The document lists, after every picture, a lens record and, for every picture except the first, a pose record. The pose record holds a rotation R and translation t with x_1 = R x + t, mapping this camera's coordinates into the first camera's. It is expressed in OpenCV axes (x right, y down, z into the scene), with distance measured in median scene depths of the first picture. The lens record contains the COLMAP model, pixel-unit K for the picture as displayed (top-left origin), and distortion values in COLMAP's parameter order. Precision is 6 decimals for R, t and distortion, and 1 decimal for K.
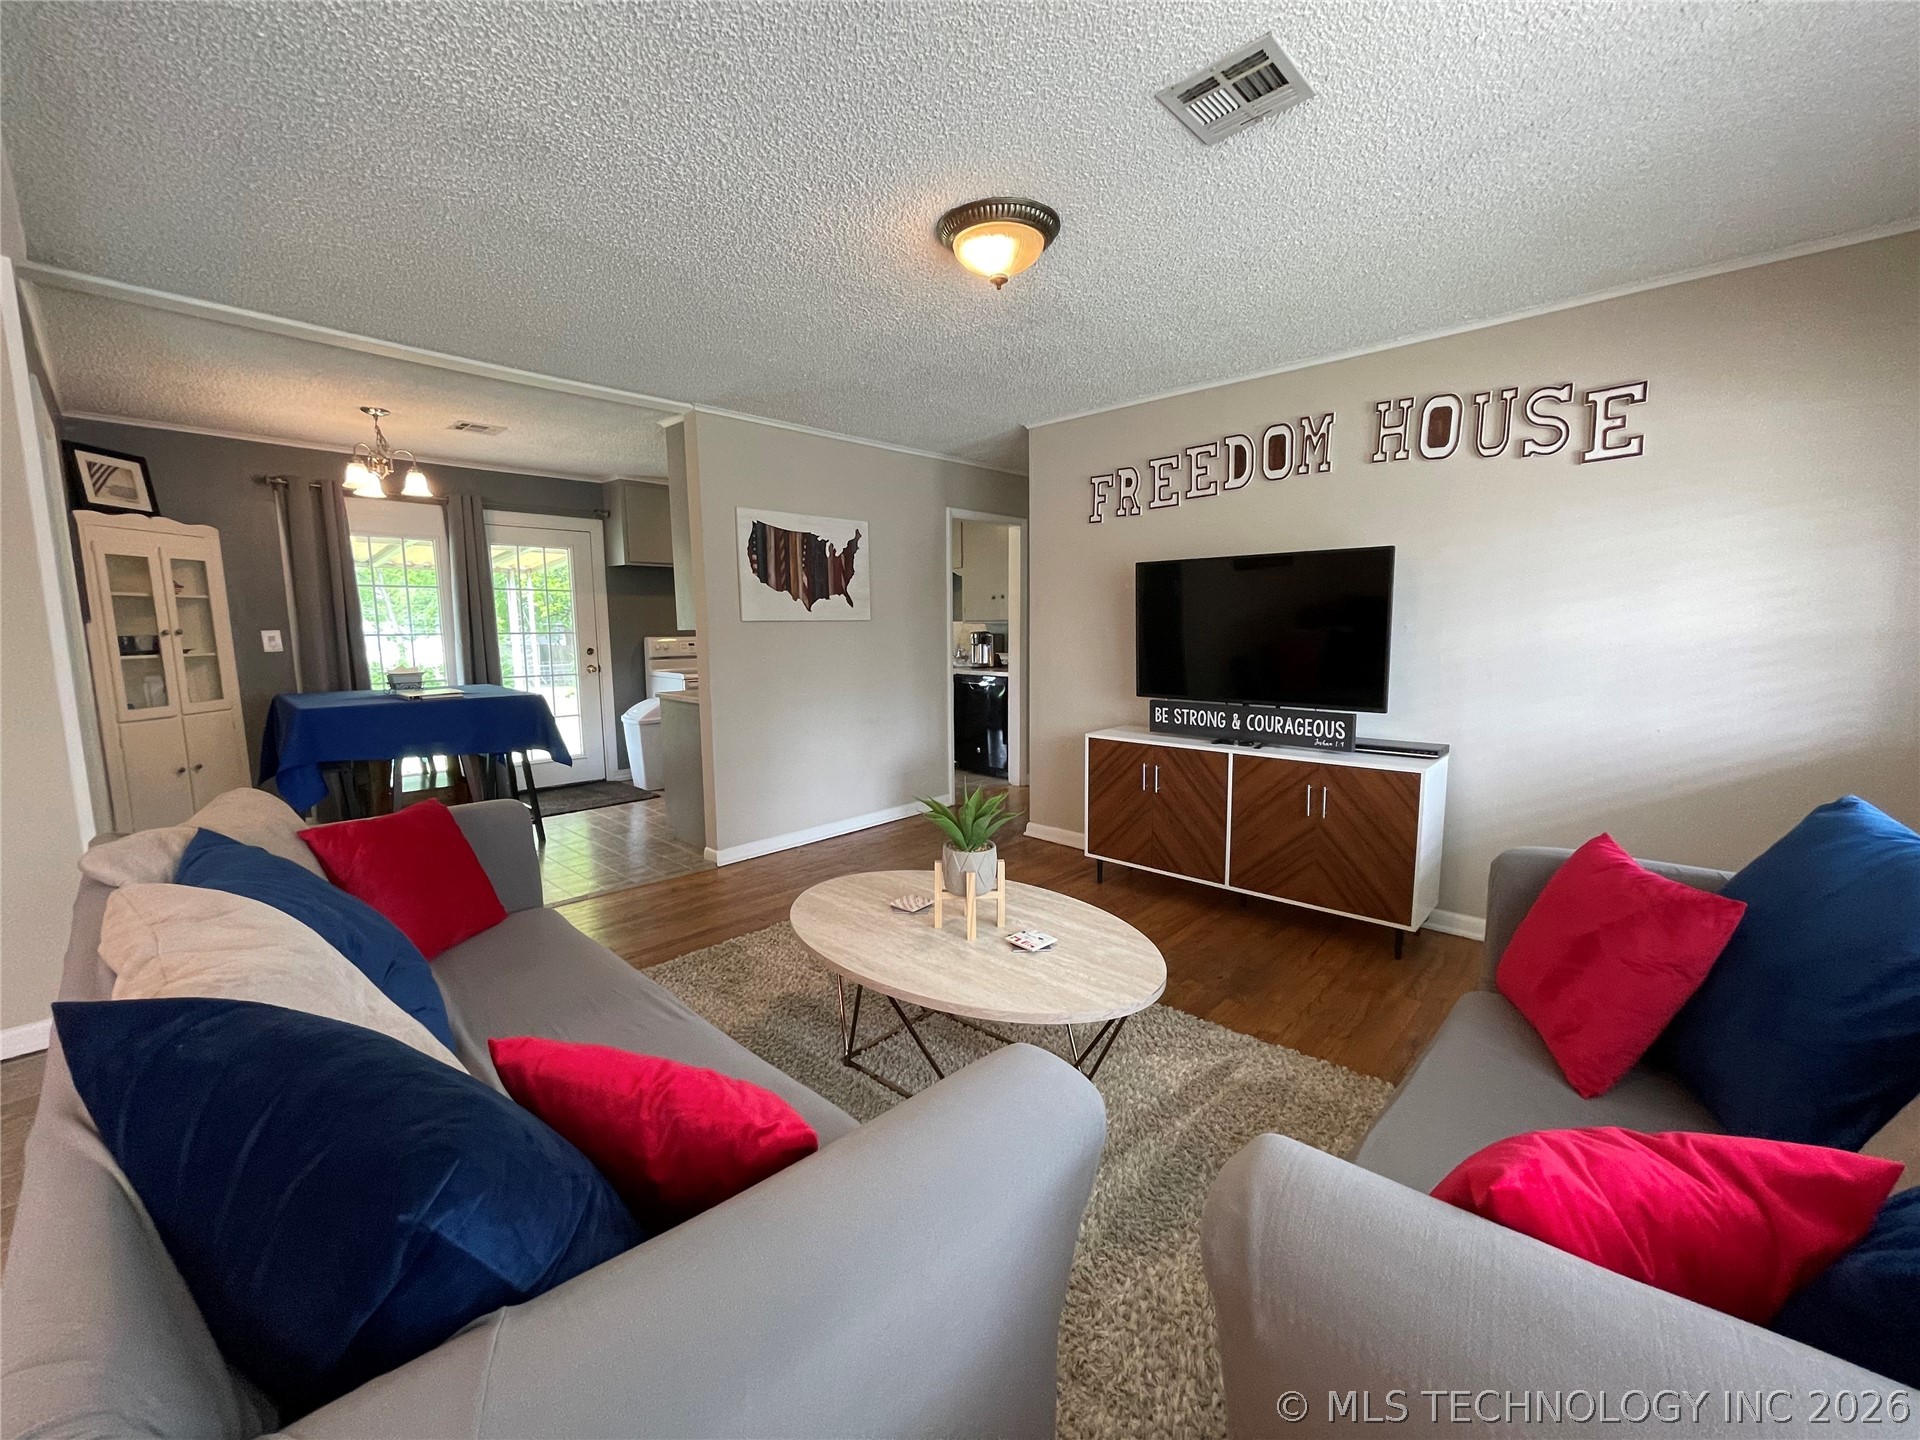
lens RADIAL K [[767.0, 0, 962.3], [0, 767.0, 719.4], [0, 0, 1]] dist [-0.001706, -0.000368]
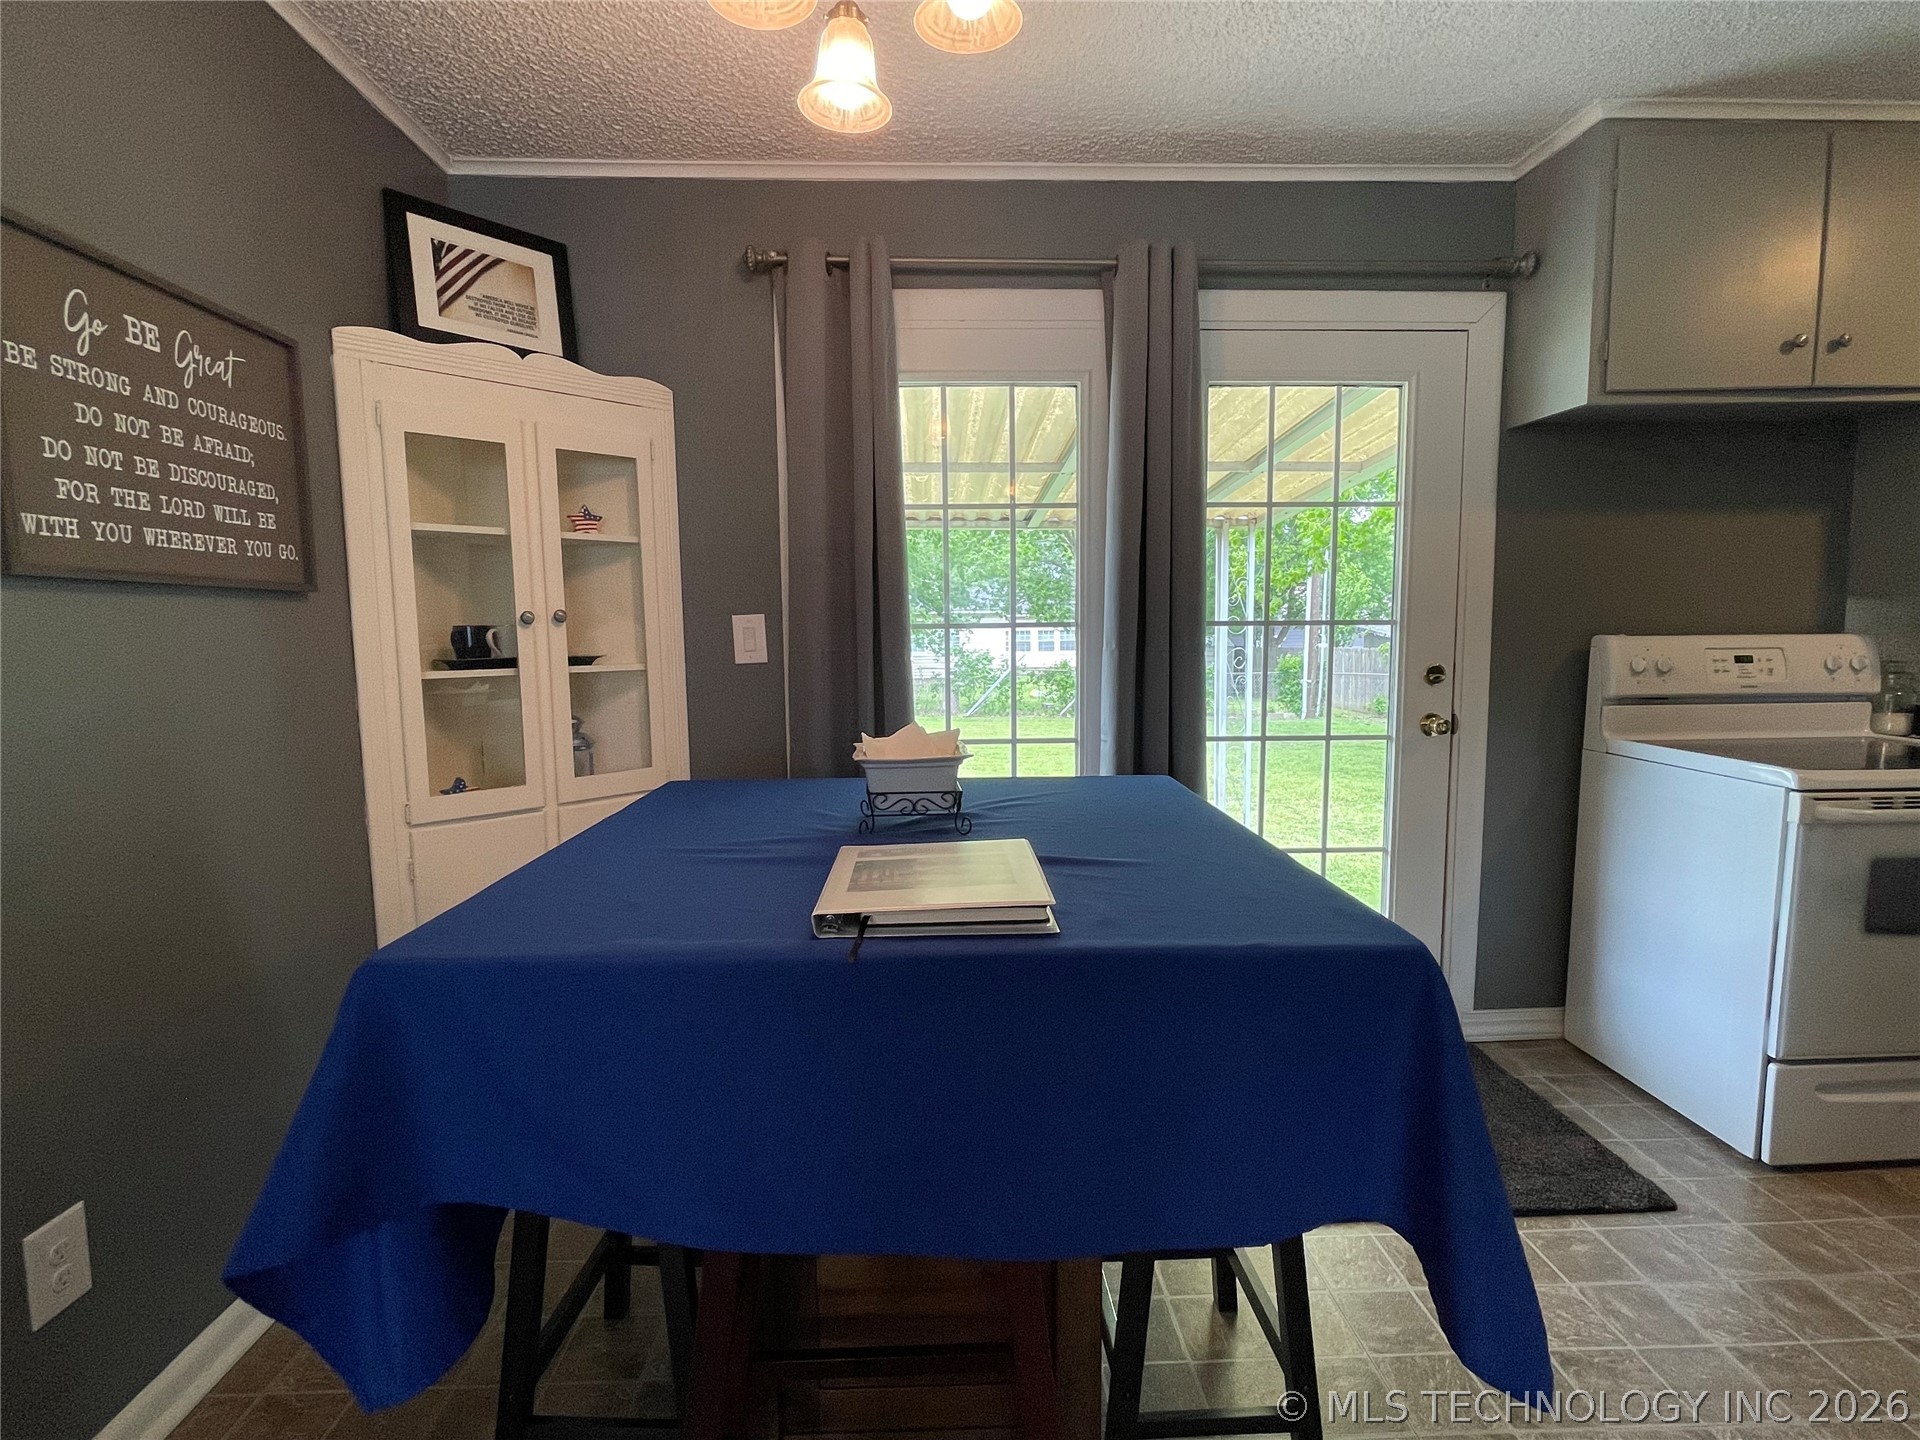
lens RADIAL K [[899.1, 0, 964.2], [0, 899.1, 719.4], [0, 0, 1]] dist [-0.005437, -0.000278]
pose [[0.700875, 0.077330, -0.709079, -0.485592], [-0.081394, 0.996283, 0.028200, -0.088046], [0.708624, 0.037950, 0.704565, 0.793086]]
